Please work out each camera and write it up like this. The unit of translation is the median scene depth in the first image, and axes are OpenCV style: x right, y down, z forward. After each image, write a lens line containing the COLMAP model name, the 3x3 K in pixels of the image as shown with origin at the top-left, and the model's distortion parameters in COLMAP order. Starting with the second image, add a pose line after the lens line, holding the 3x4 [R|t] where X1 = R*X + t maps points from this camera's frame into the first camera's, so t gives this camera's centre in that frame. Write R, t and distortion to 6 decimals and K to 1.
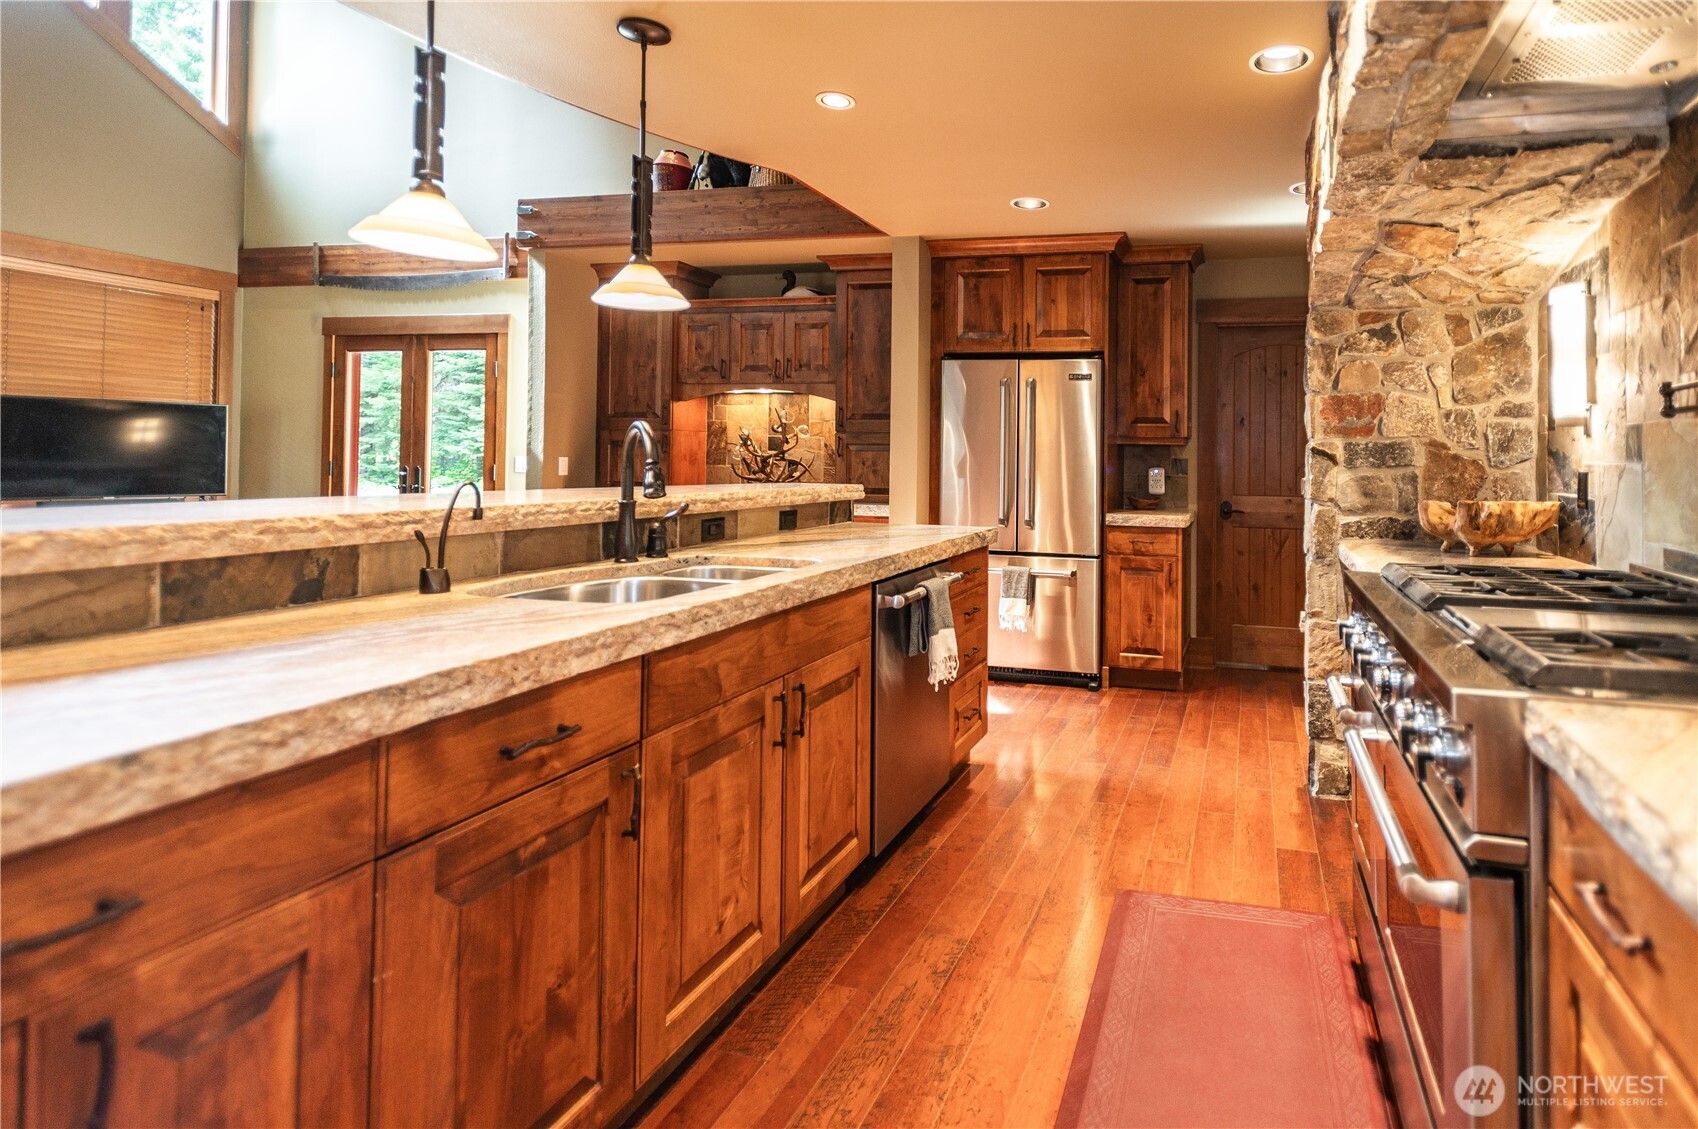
lens RADIAL K [[891.8, 0, 1020.5], [0, 891.8, 436.9], [0, 0, 1]] dist [0.018544, -0.003347]
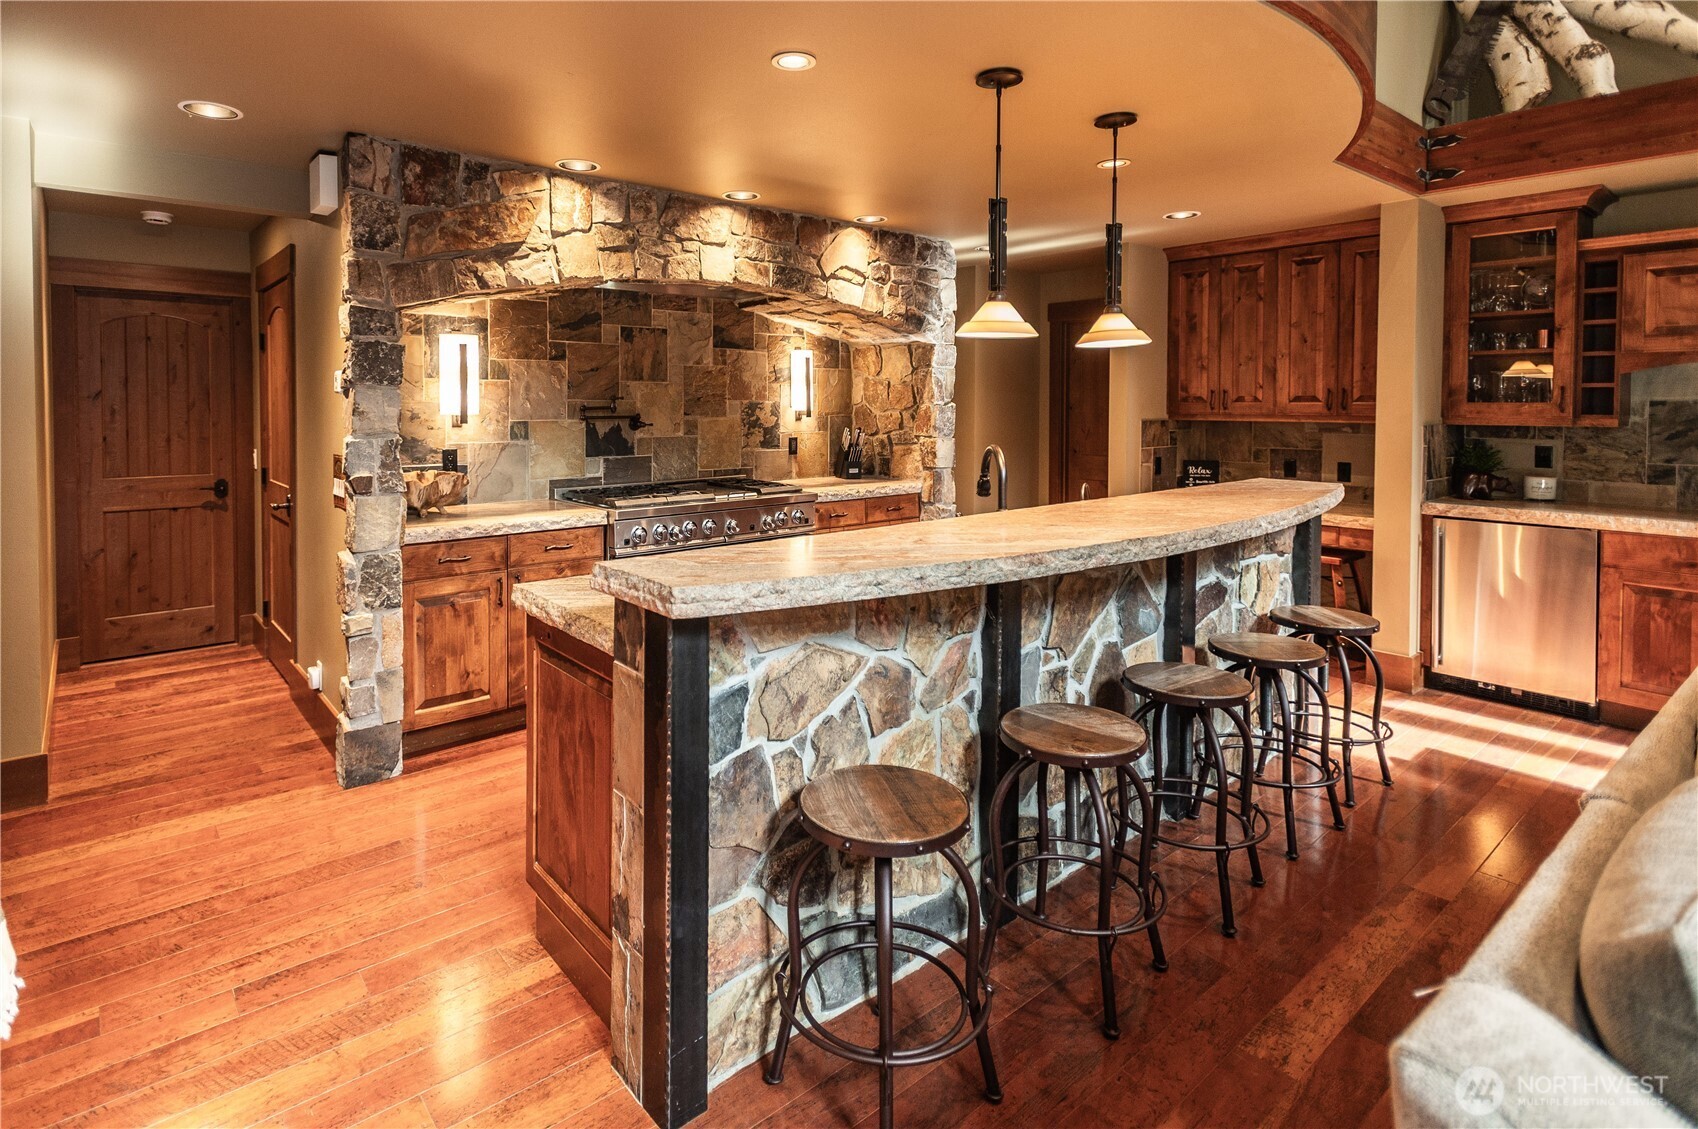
lens RADIAL K [[891.8, 0, 772.4], [0, 891.8, 430.8], [0, 0, 1]] dist [0.018544, -0.003347]
pose [[-0.815414, -0.038118, 0.577622, -0.631949], [-0.030859, 0.999273, 0.022381, -0.038705], [-0.578056, 0.000425, -0.815997, 1.618368]]
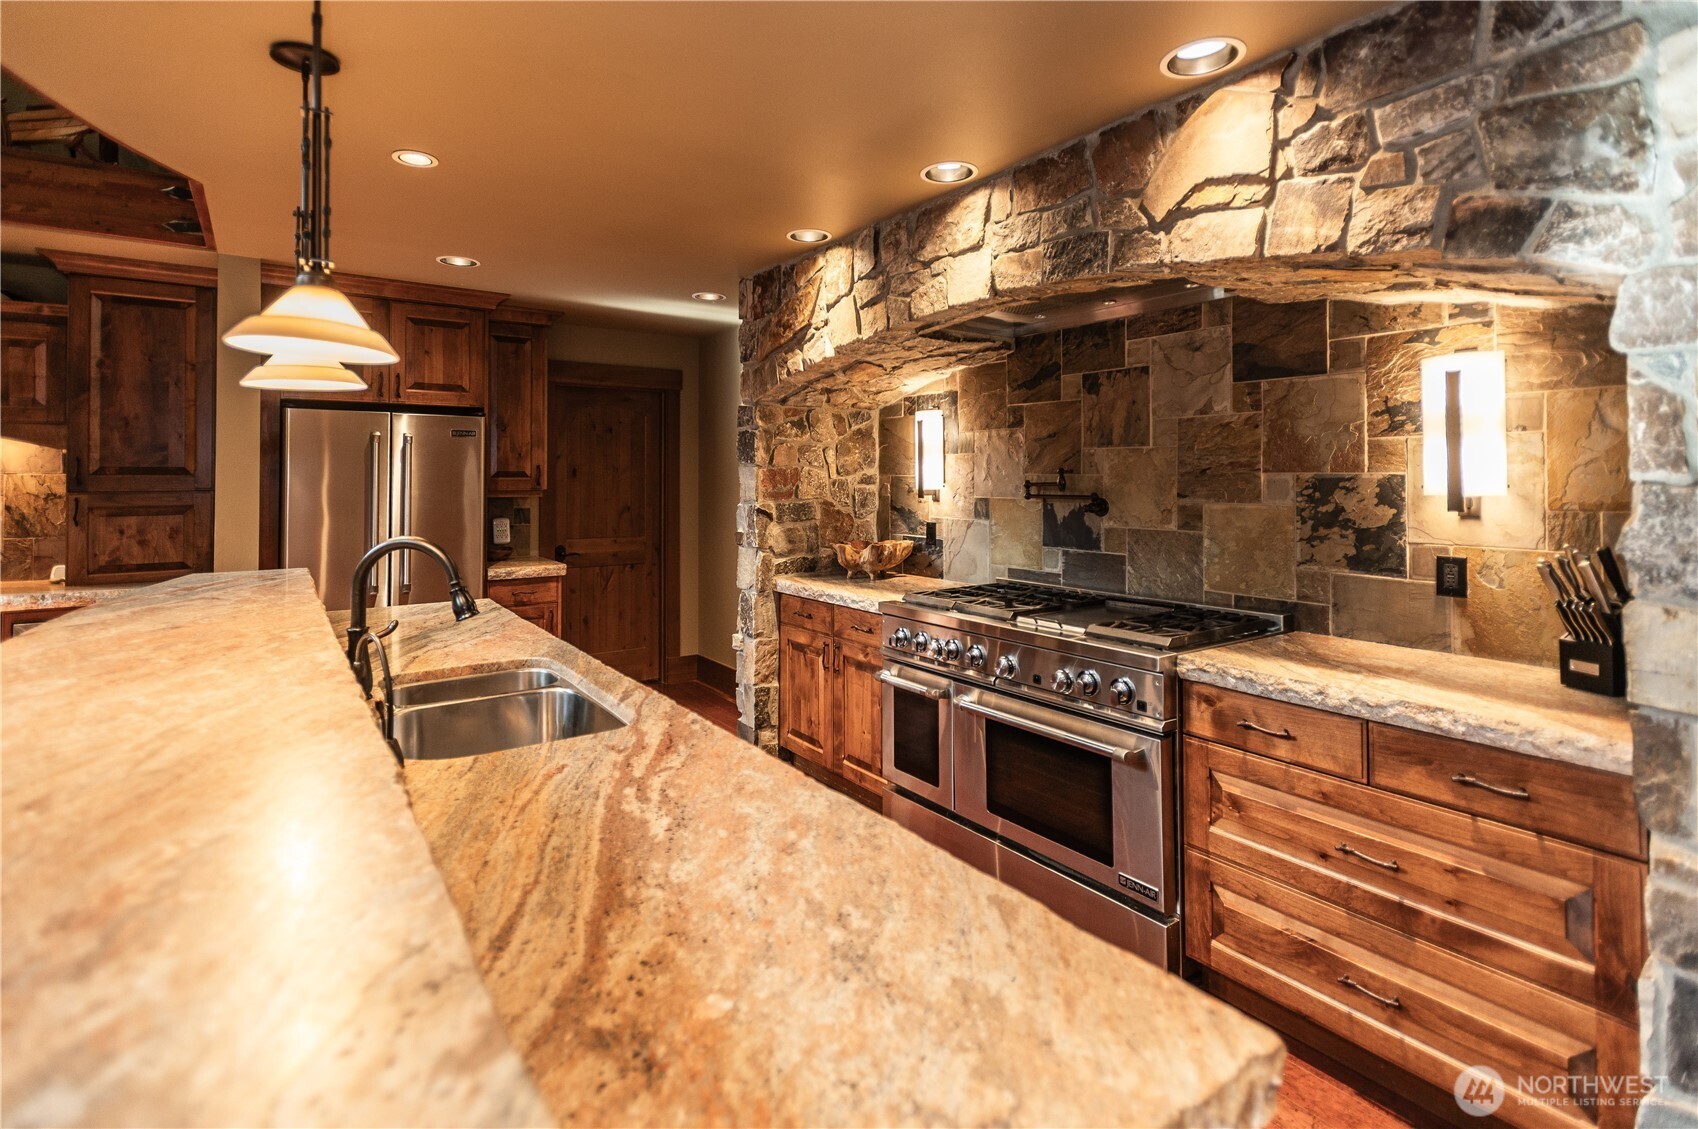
lens RADIAL K [[854.8, 0, 865.0], [0, 854.8, 459.5], [0, 0, 1]] dist [0.024506, -0.010527]
pose [[0.644464, -0.001900, 0.764633, -0.537360], [-0.008200, 0.999922, 0.009397, -0.074073], [-0.764591, -0.012326, 0.644398, 0.067946]]
